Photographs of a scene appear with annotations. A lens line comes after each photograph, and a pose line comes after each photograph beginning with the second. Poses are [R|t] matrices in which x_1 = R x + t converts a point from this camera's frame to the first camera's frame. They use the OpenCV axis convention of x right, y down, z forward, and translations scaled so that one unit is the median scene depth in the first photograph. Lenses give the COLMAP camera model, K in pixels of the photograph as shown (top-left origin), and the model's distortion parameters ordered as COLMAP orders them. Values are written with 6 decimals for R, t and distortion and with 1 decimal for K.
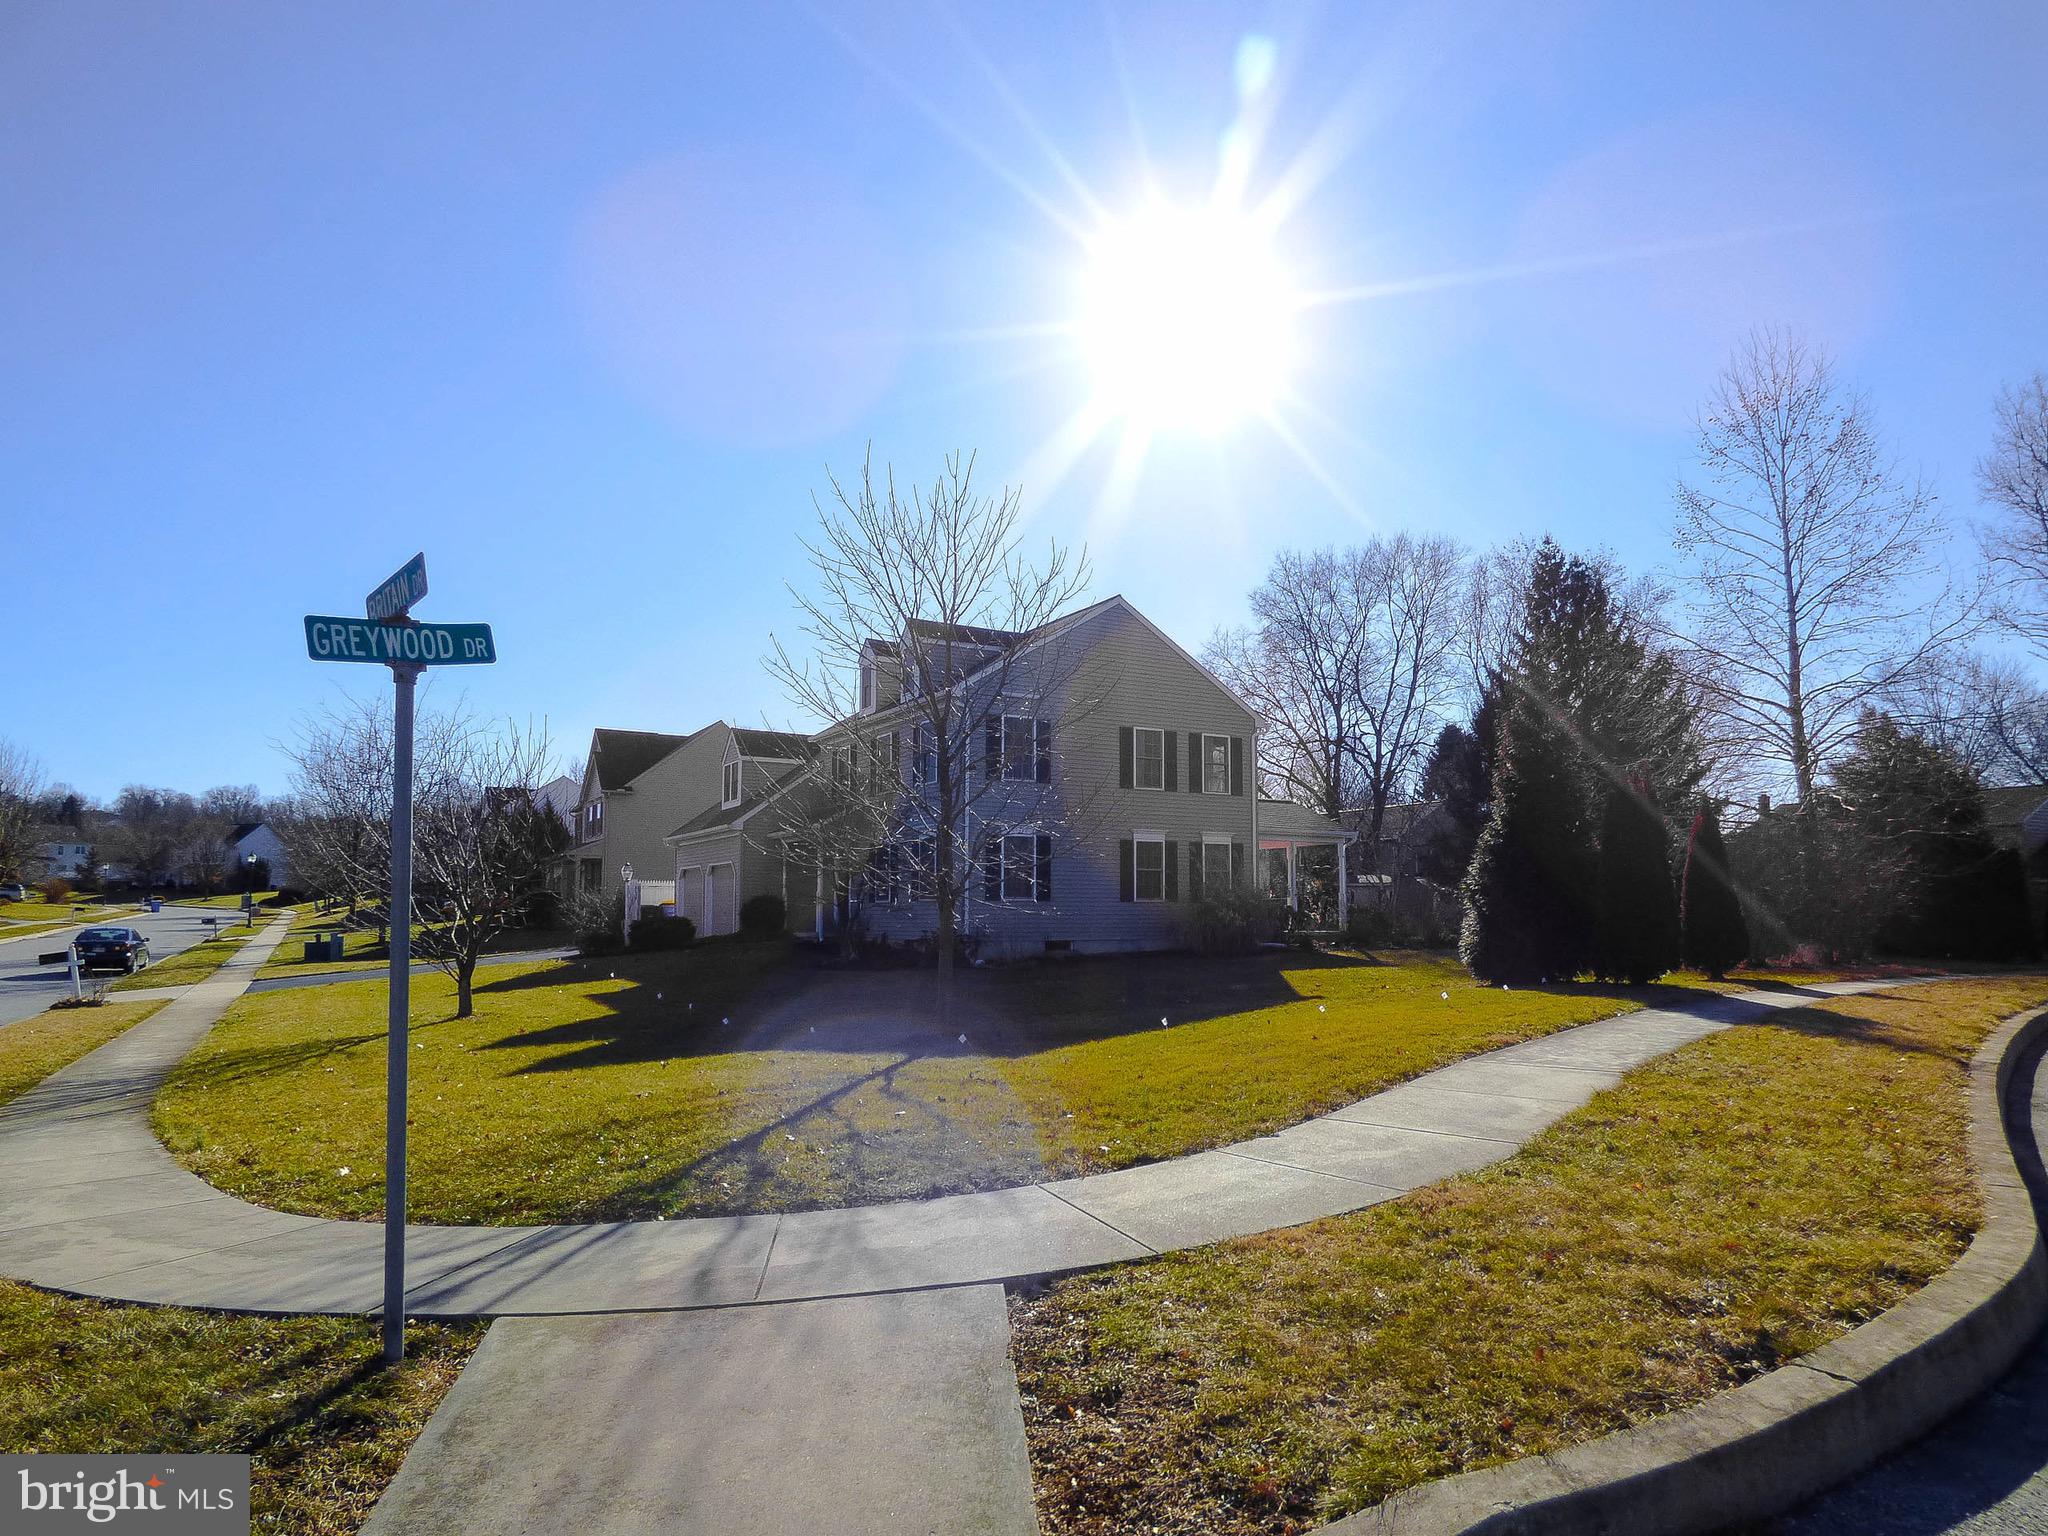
lens RADIAL K [[1213.7, 0, 1048.9], [0, 1213.7, 797.1], [0, 0, 1]] dist [-0.000383, -0.000011]
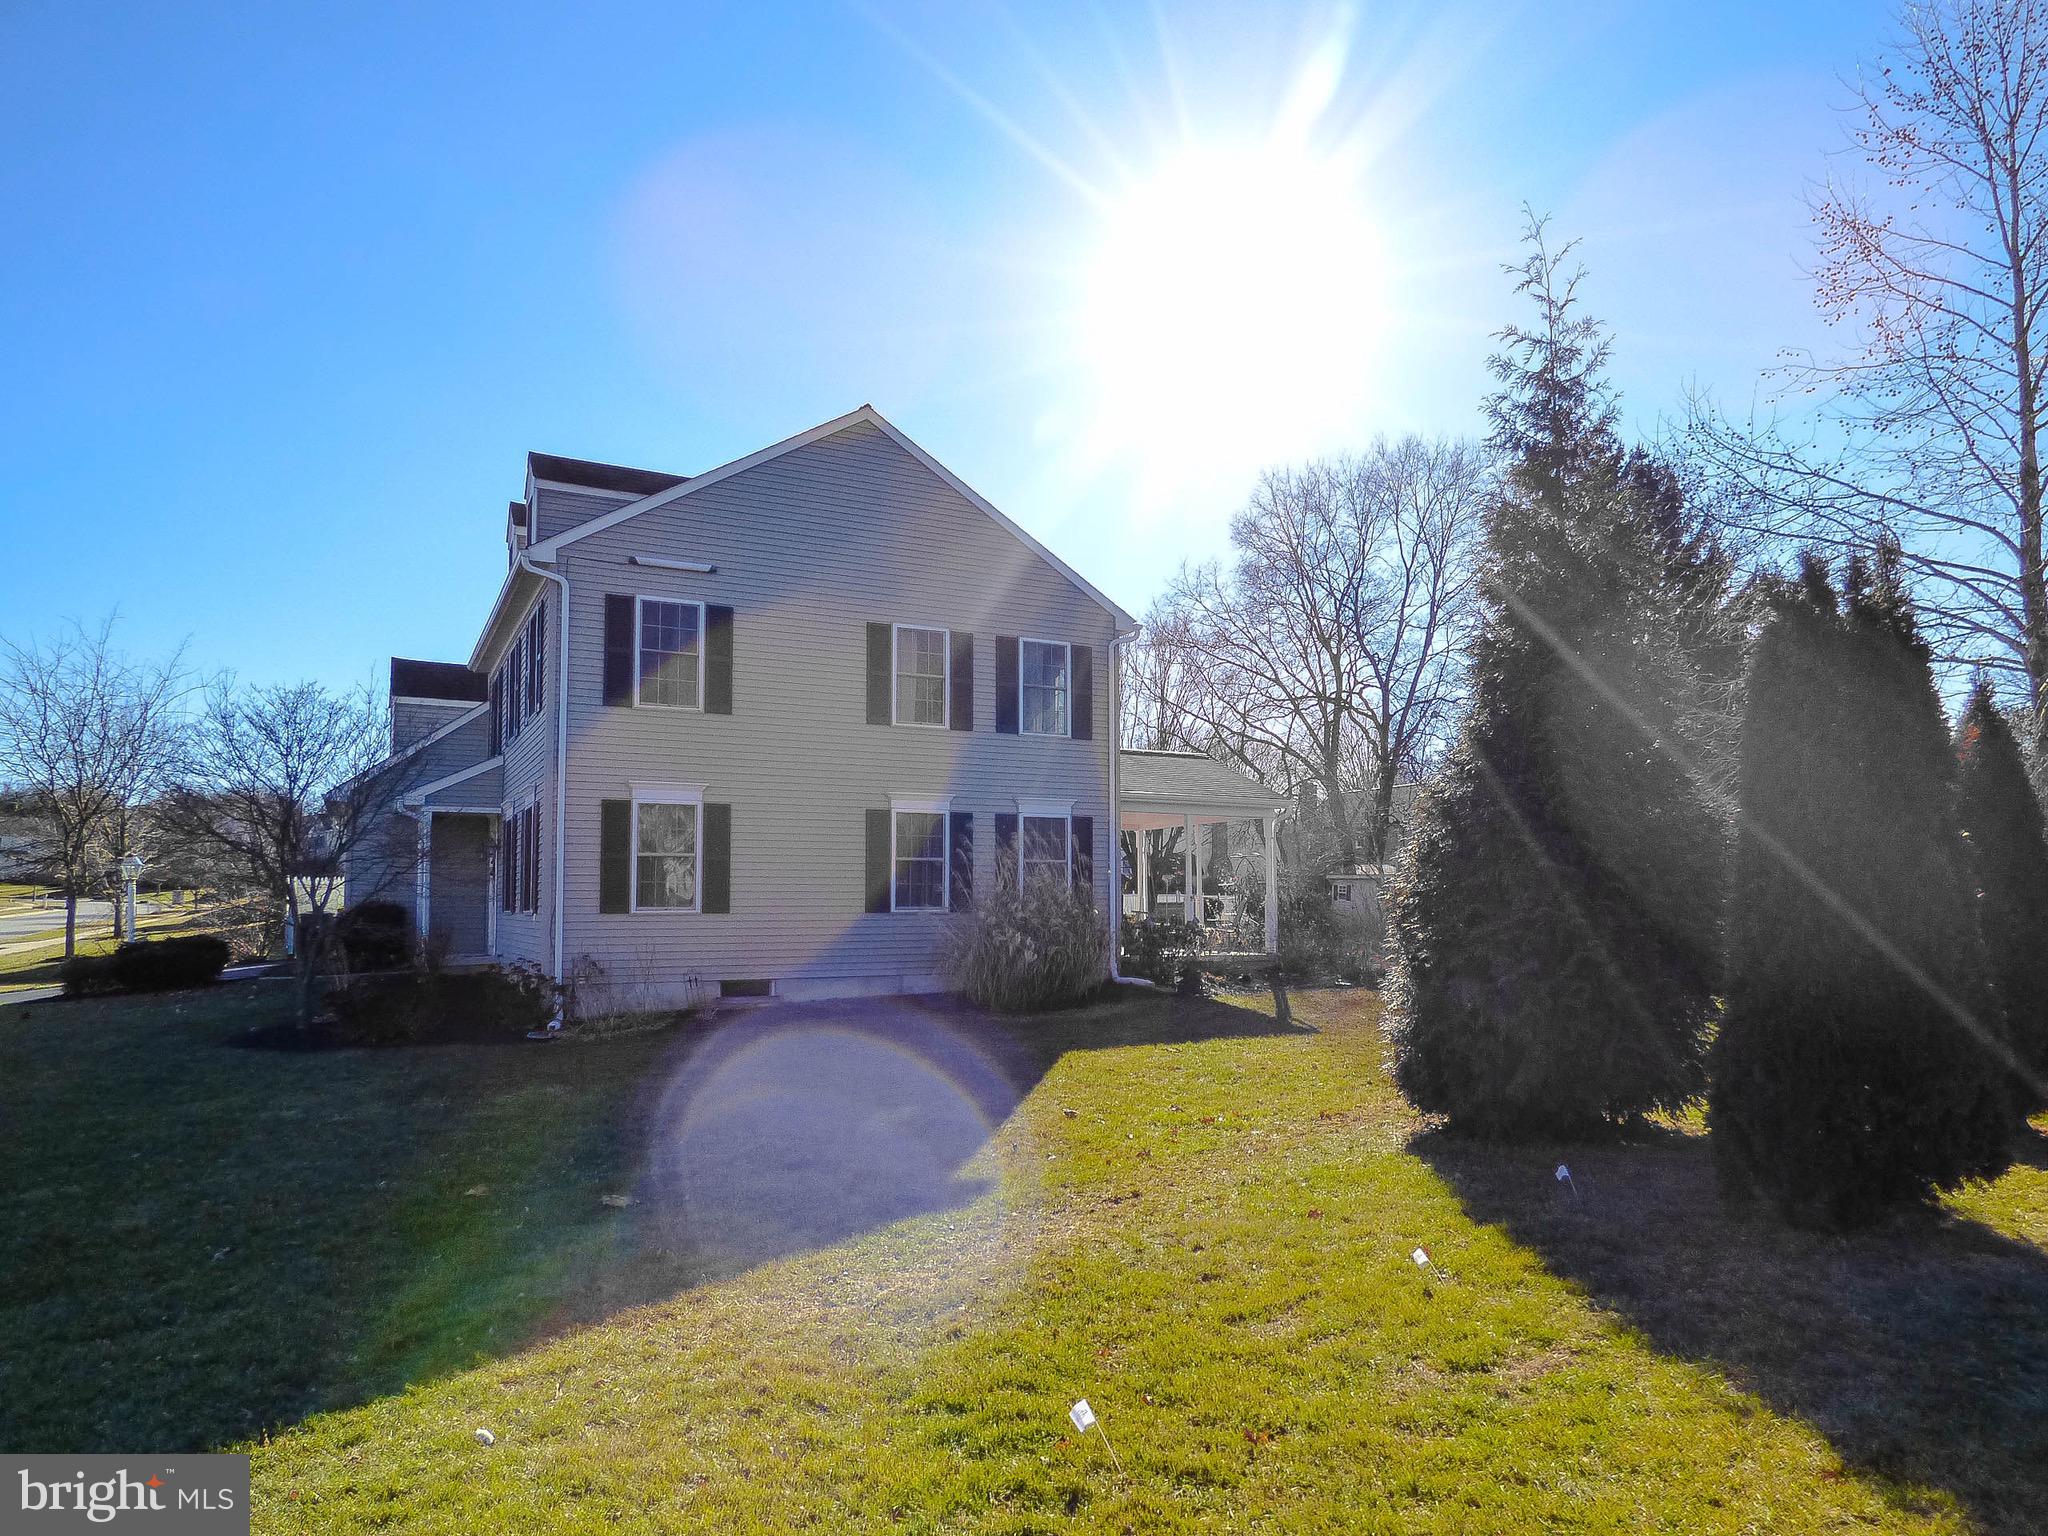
lens RADIAL K [[1259.7, 0, 1024.0], [0, 1259.7, 768.0], [0, 0, 1]] dist [0.027027, -0.001860]
pose [[0.999099, -0.002861, -0.042333, 0.082412], [0.002392, 0.999935, -0.011134, 0.011089], [0.042362, 0.011023, 0.999042, 0.191492]]
